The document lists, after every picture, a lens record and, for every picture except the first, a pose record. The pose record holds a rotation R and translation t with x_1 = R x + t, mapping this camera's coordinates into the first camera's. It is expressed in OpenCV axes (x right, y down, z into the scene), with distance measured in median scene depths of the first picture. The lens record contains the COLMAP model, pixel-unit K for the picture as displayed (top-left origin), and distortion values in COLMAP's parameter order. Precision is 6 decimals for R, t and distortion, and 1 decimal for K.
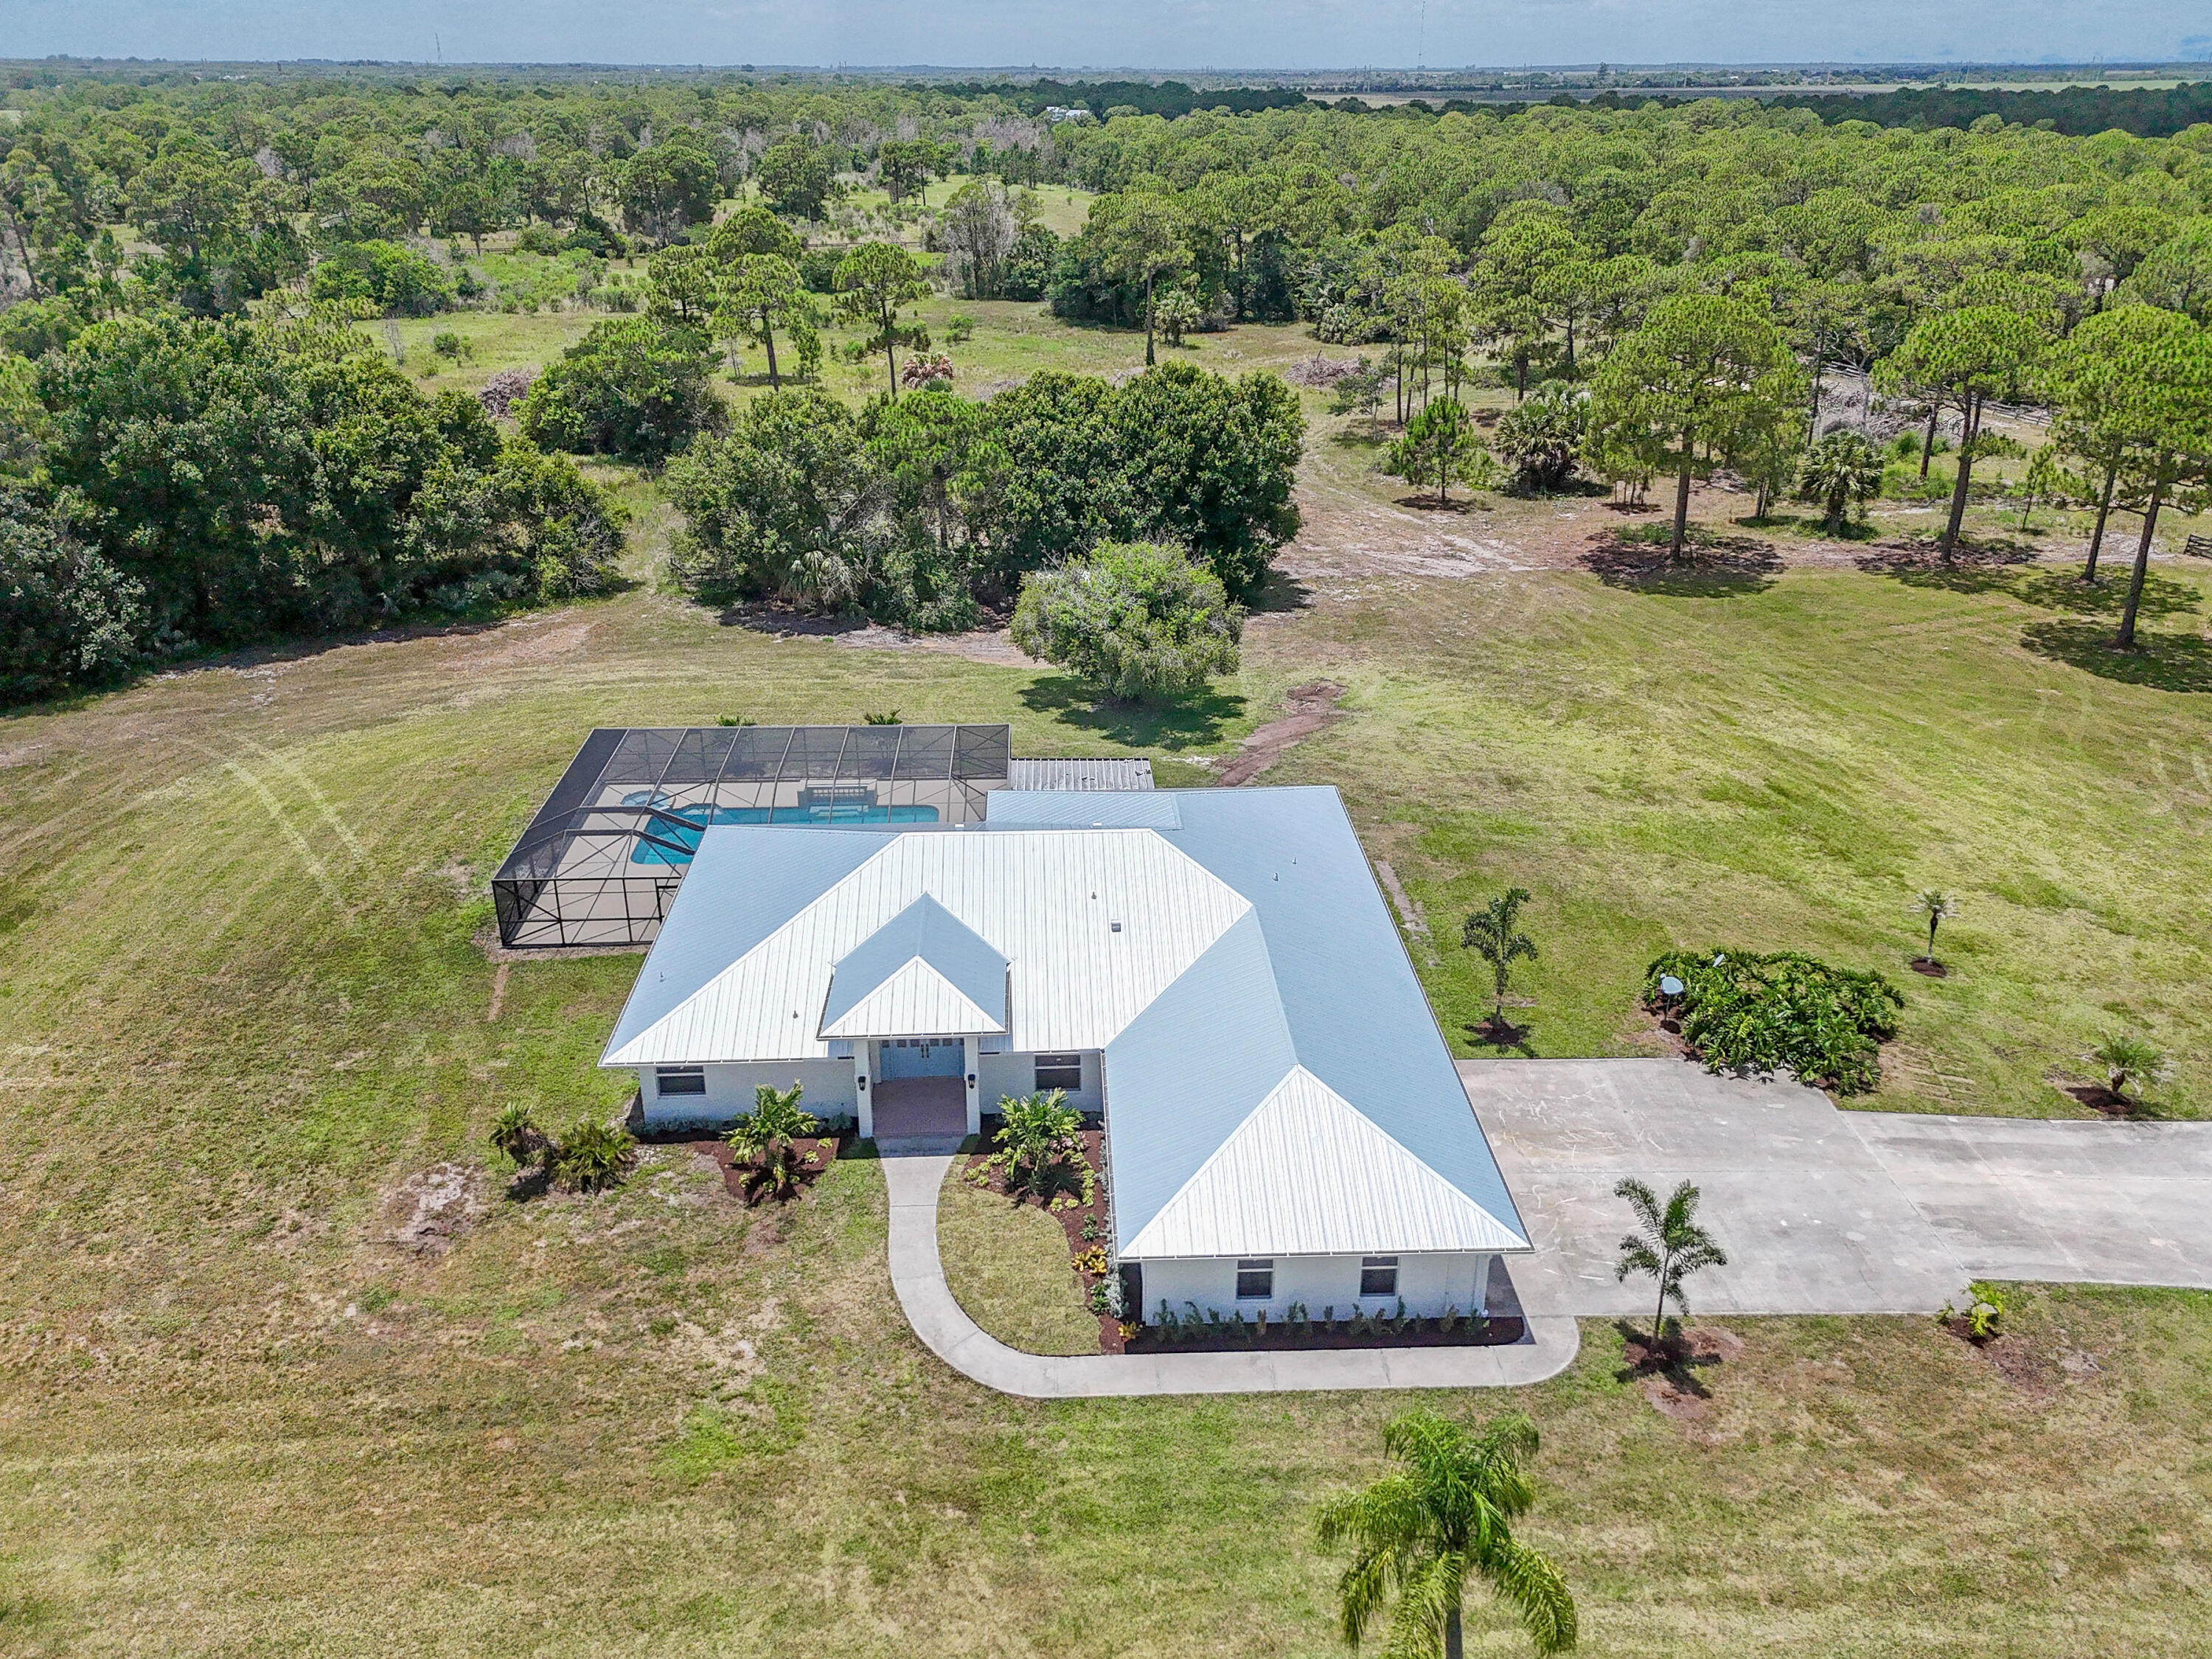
lens RADIAL K [[1625.6, 0, 1109.8], [0, 1625.6, 832.2], [0, 0, 1]] dist [0.086880, -0.086129]
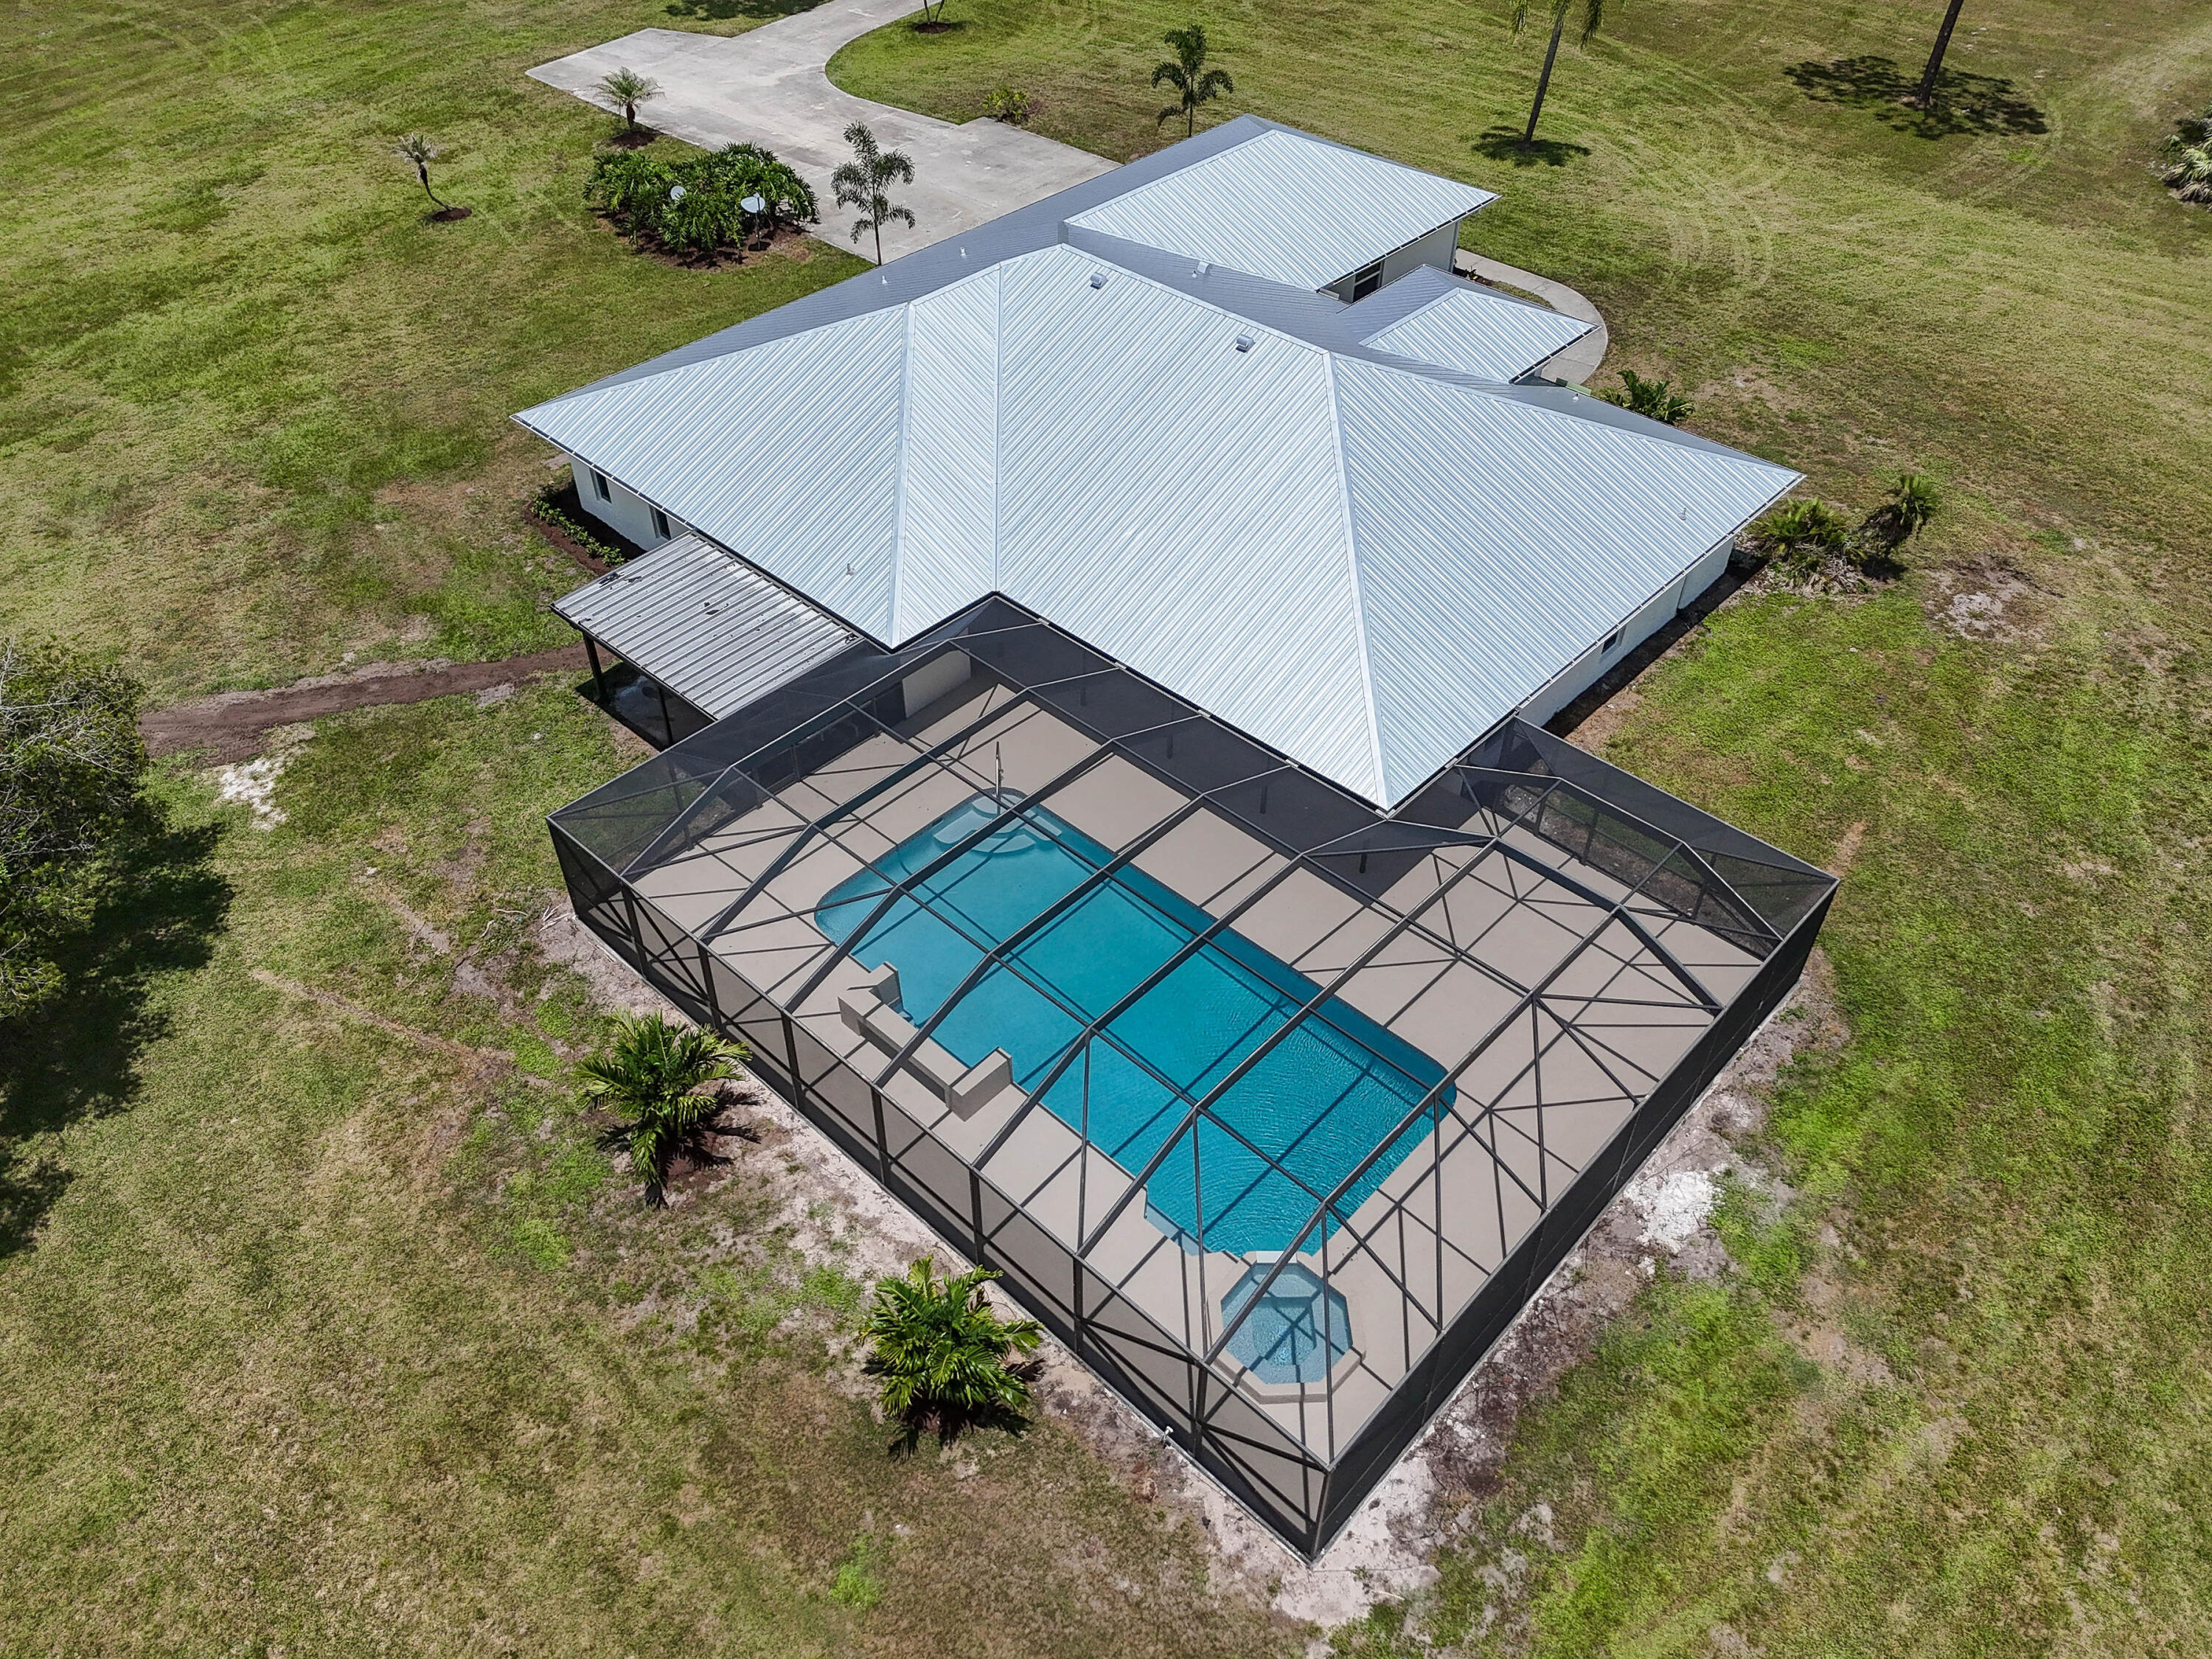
lens RADIAL K [[1628.1, 0, 1106.0], [0, 1628.1, 829.5], [0, 0, 1]] dist [0.057402, -0.038127]
pose [[-0.701676, -0.486732, 0.520330, -0.409907], [0.299939, 0.460642, 0.835371, -0.399621], [-0.646288, 0.742227, -0.177231, 1.061527]]
